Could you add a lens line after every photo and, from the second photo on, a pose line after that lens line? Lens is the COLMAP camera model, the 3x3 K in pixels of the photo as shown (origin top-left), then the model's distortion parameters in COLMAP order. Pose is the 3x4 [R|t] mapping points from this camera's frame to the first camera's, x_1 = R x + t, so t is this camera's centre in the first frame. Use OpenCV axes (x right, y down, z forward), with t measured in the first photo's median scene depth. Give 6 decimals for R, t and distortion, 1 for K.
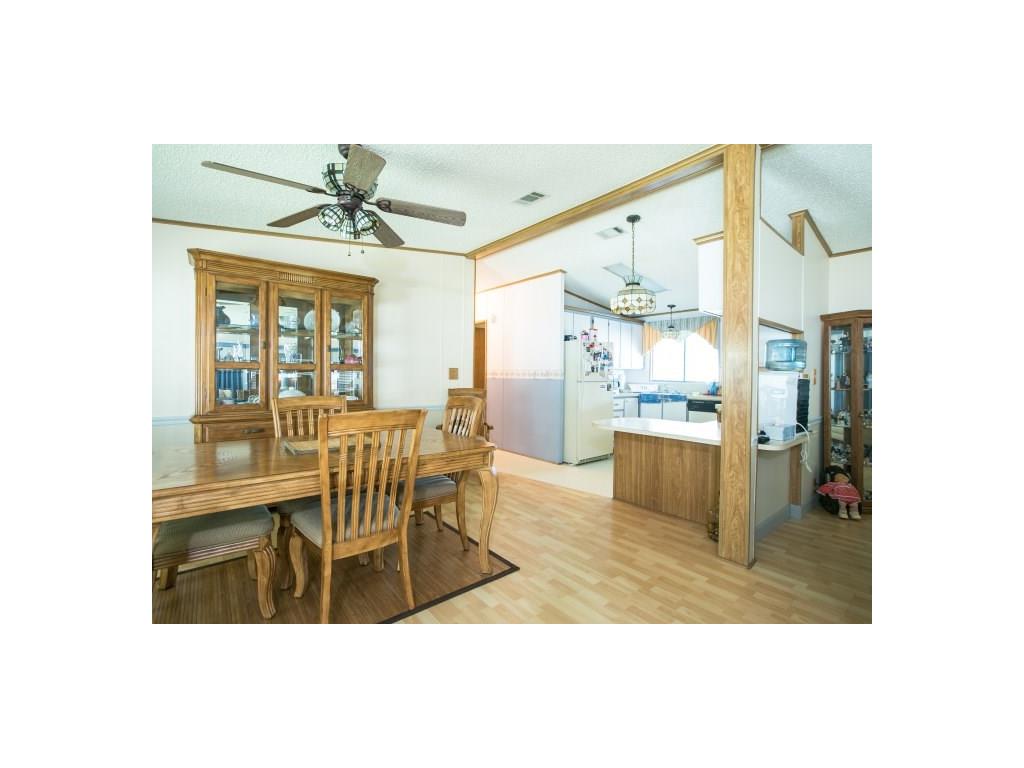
lens RADIAL K [[402.7, 0, 516.6], [0, 402.7, 374.3], [0, 0, 1]] dist [-0.016718, 0.000109]
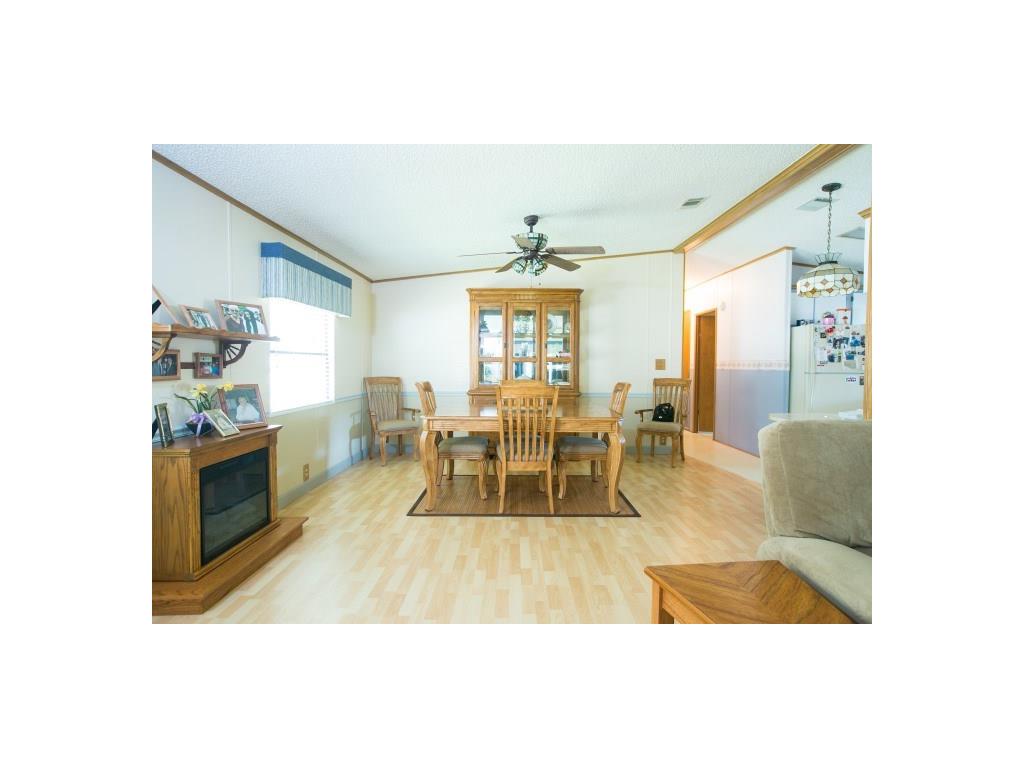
lens RADIAL K [[627.7, 0, 511.6], [0, 627.7, 386.2], [0, 0, 1]] dist [0.007670, 0.002157]
pose [[0.715195, 0.019005, -0.698667, 0.819897], [0.001166, 0.999596, 0.028384, 0.009099], [0.698924, -0.021114, 0.714884, -0.528322]]
